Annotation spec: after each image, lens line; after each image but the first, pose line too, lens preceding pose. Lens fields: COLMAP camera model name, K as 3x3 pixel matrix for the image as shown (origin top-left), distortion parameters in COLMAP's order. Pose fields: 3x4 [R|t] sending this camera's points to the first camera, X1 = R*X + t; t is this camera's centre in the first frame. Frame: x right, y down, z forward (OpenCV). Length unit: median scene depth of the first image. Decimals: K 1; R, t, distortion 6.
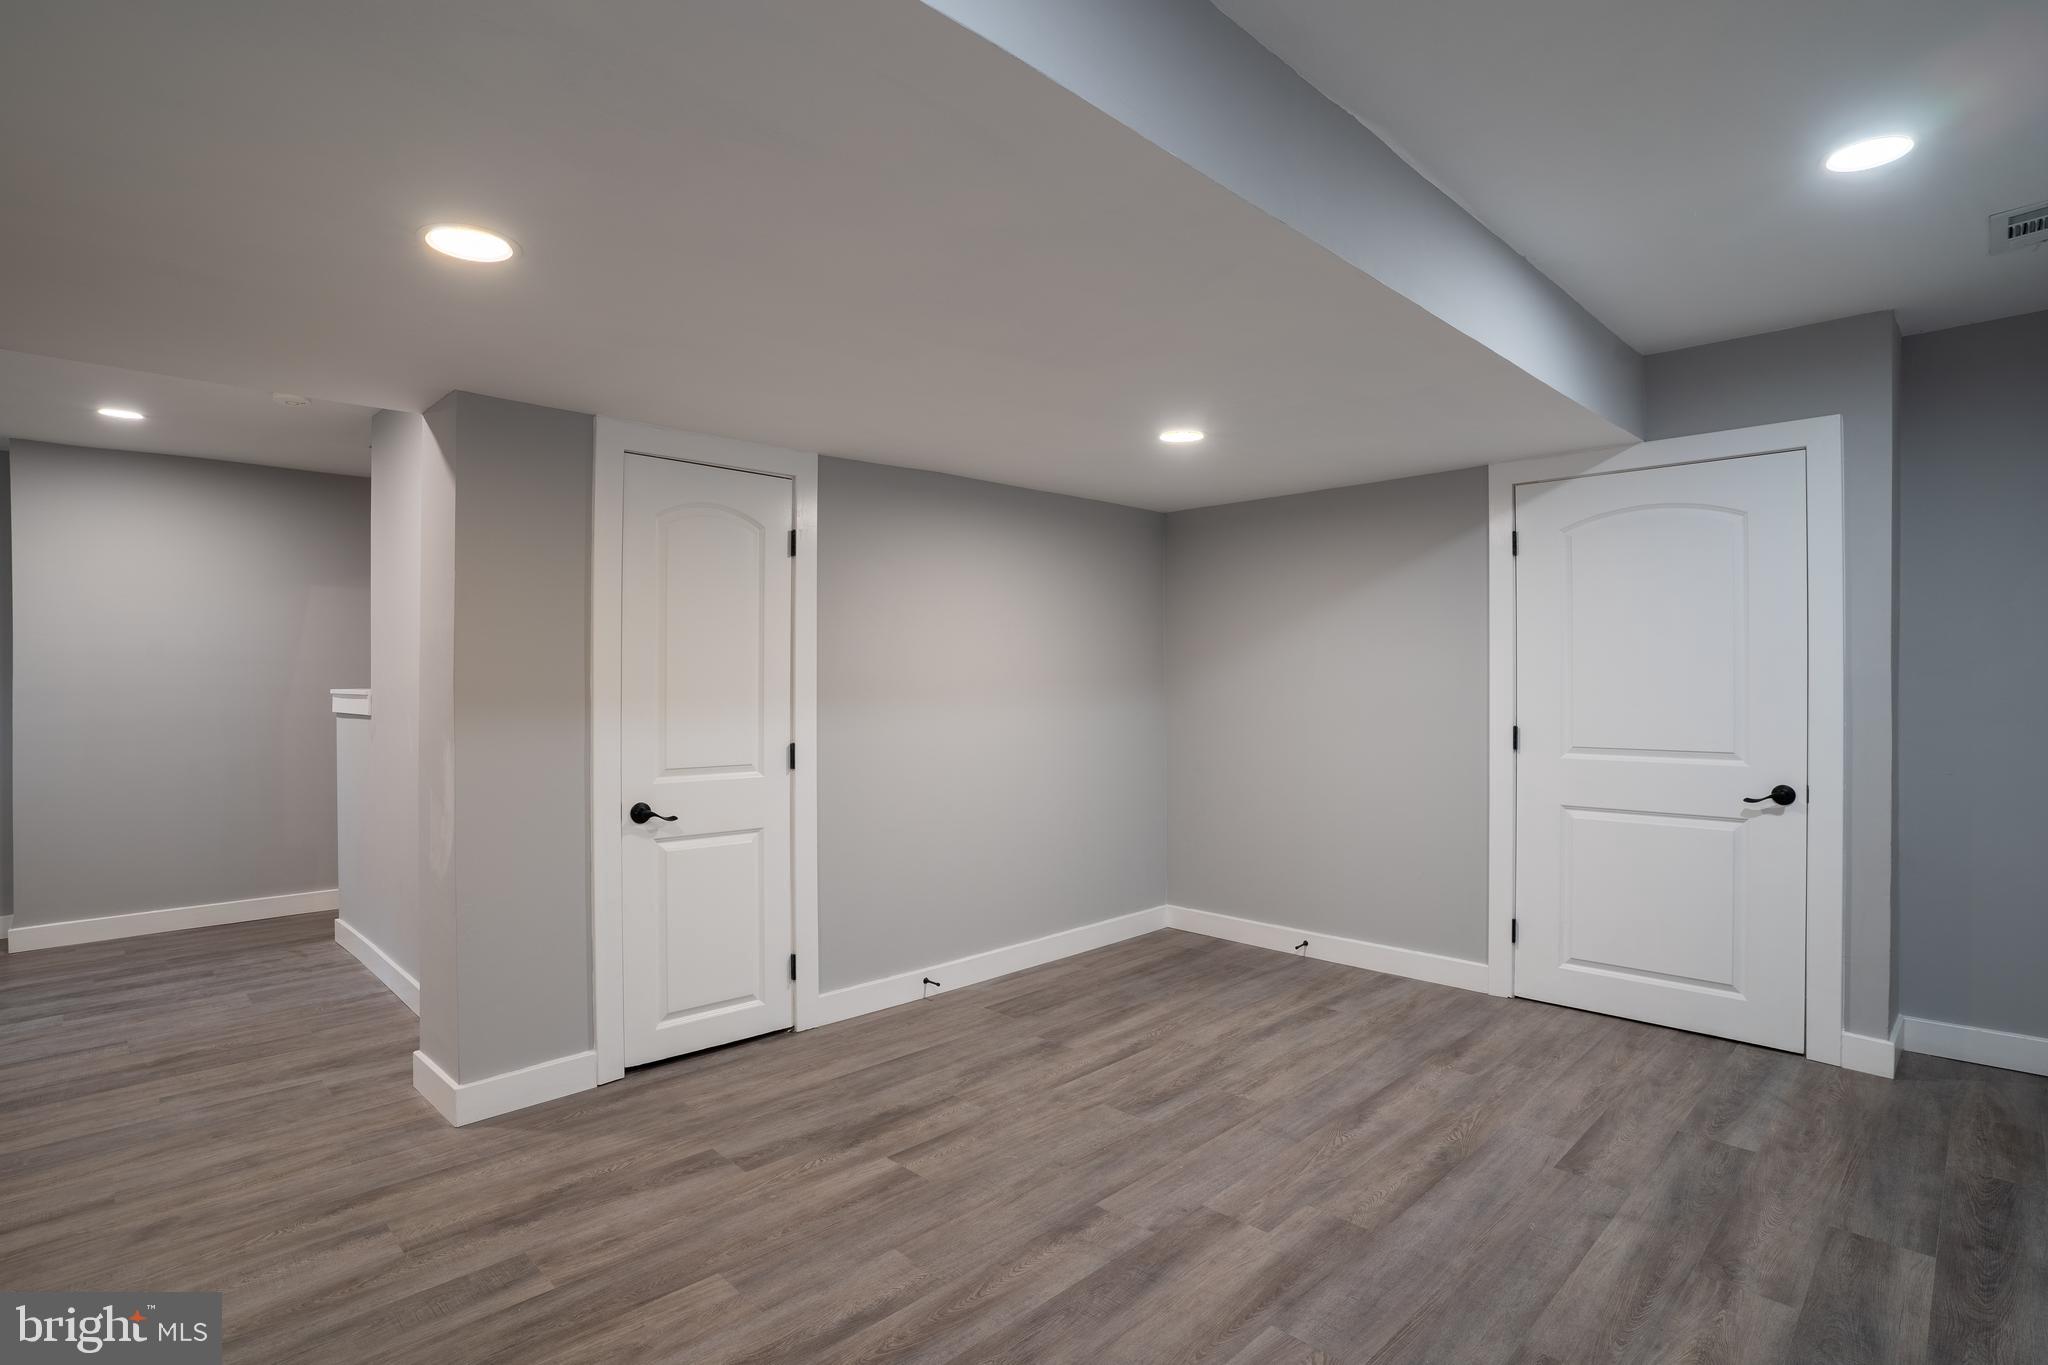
lens RADIAL K [[999.0, 0, 1024.0], [0, 999.0, 682.5], [0, 0, 1]] dist [-0.064654, 0.025770]
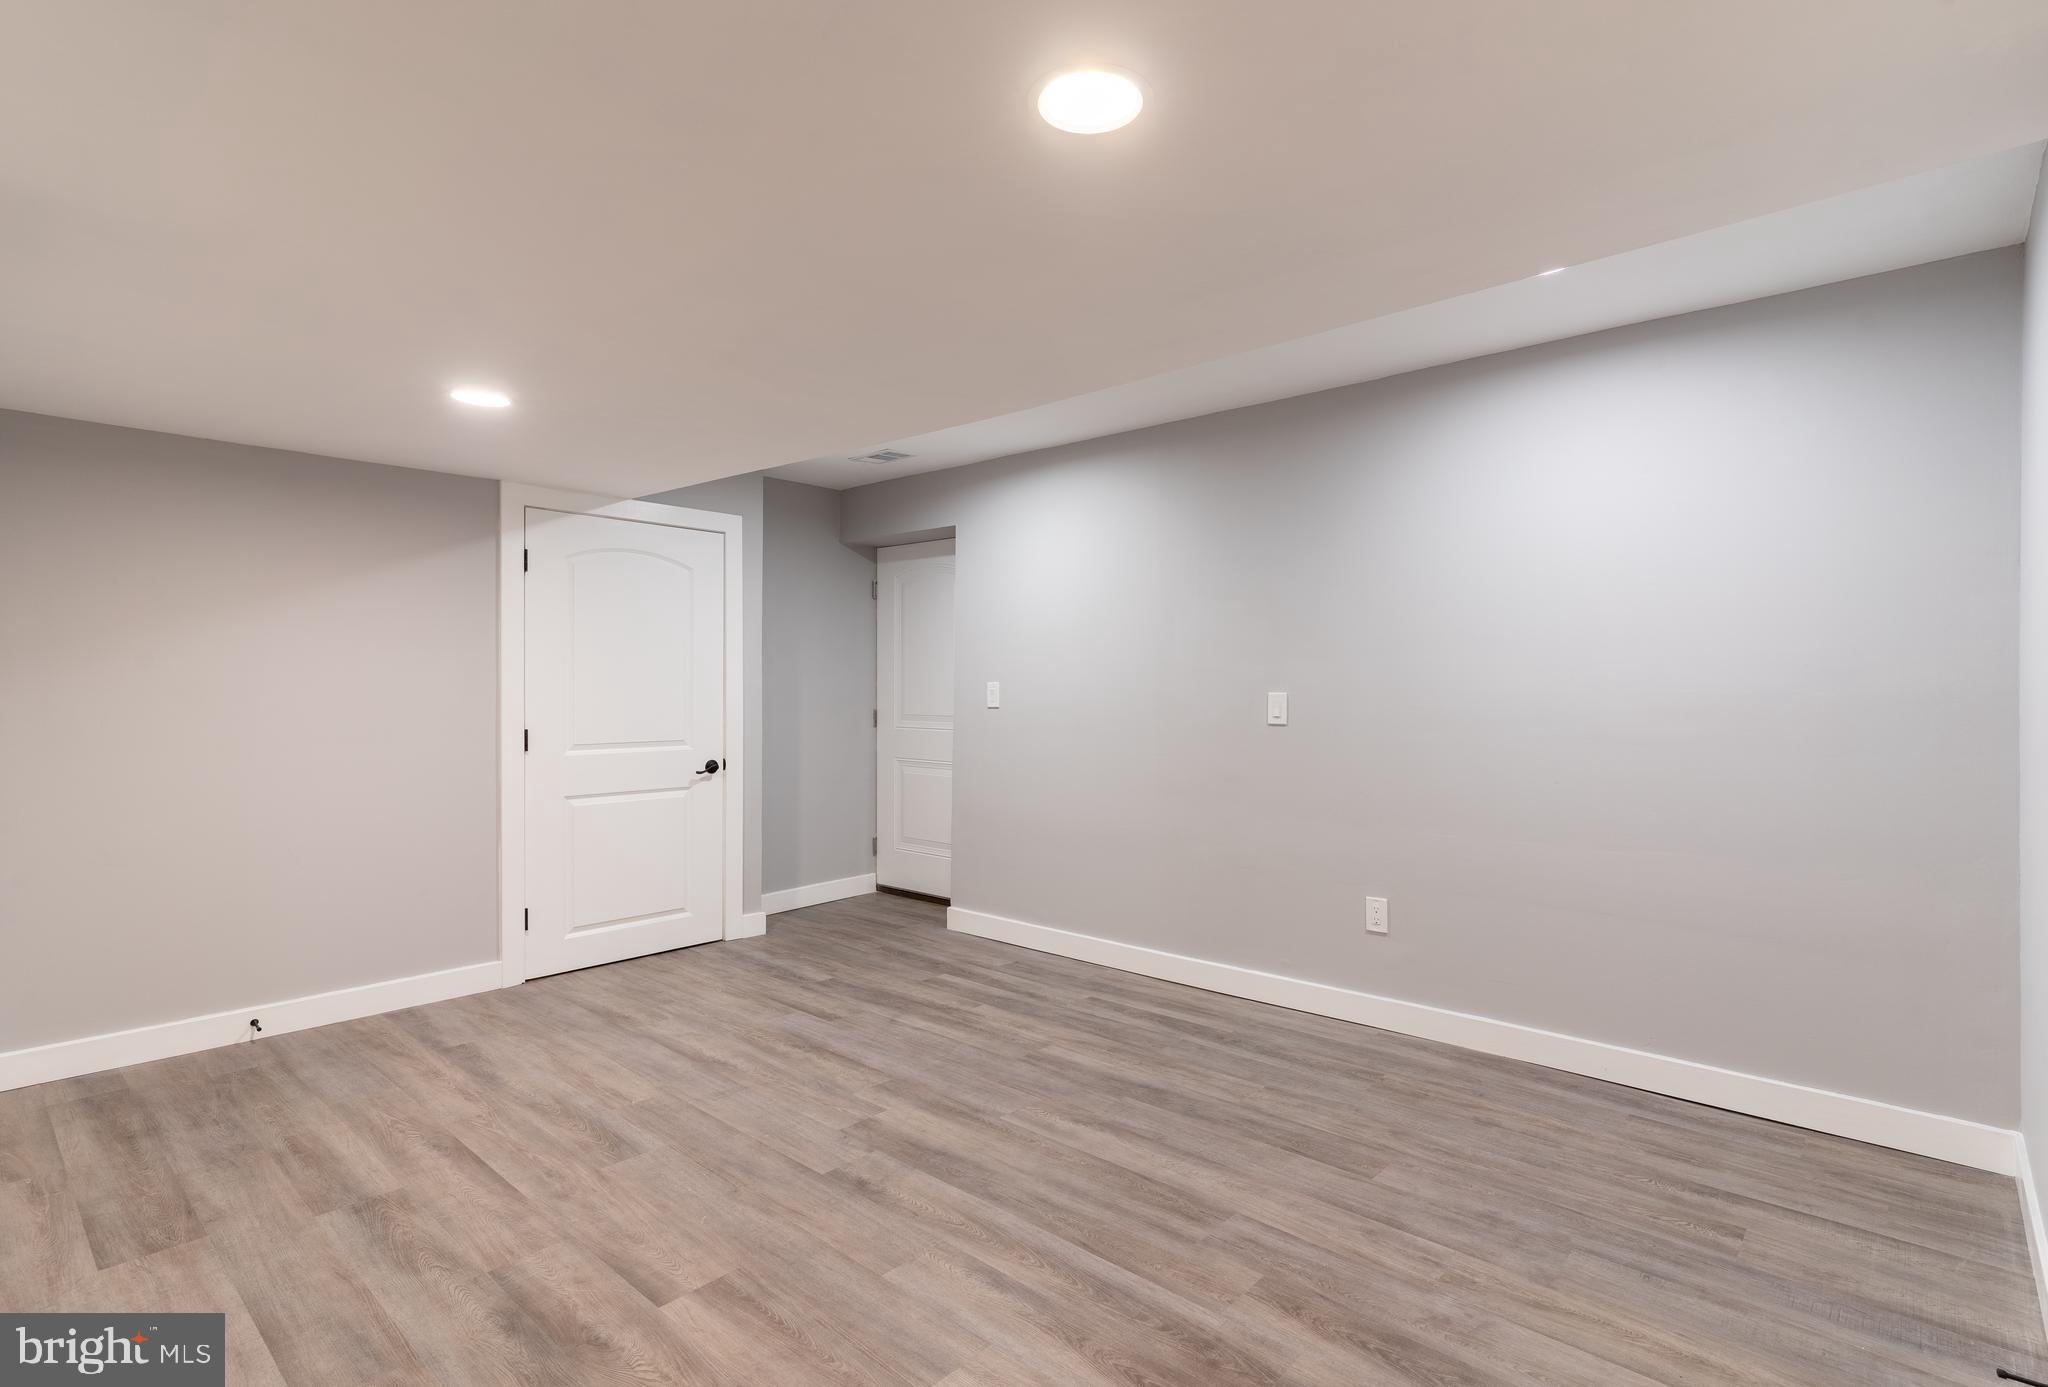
lens RADIAL K [[1003.8, 0, 1024.0], [0, 1003.8, 693.5], [0, 0, 1]] dist [-0.000413, -0.000574]
pose [[-0.060620, -0.000278, 0.998161, -0.809287], [-0.001244, 0.999999, 0.000203, 0.005134], [-0.998160, -0.001230, -0.060621, 0.663636]]
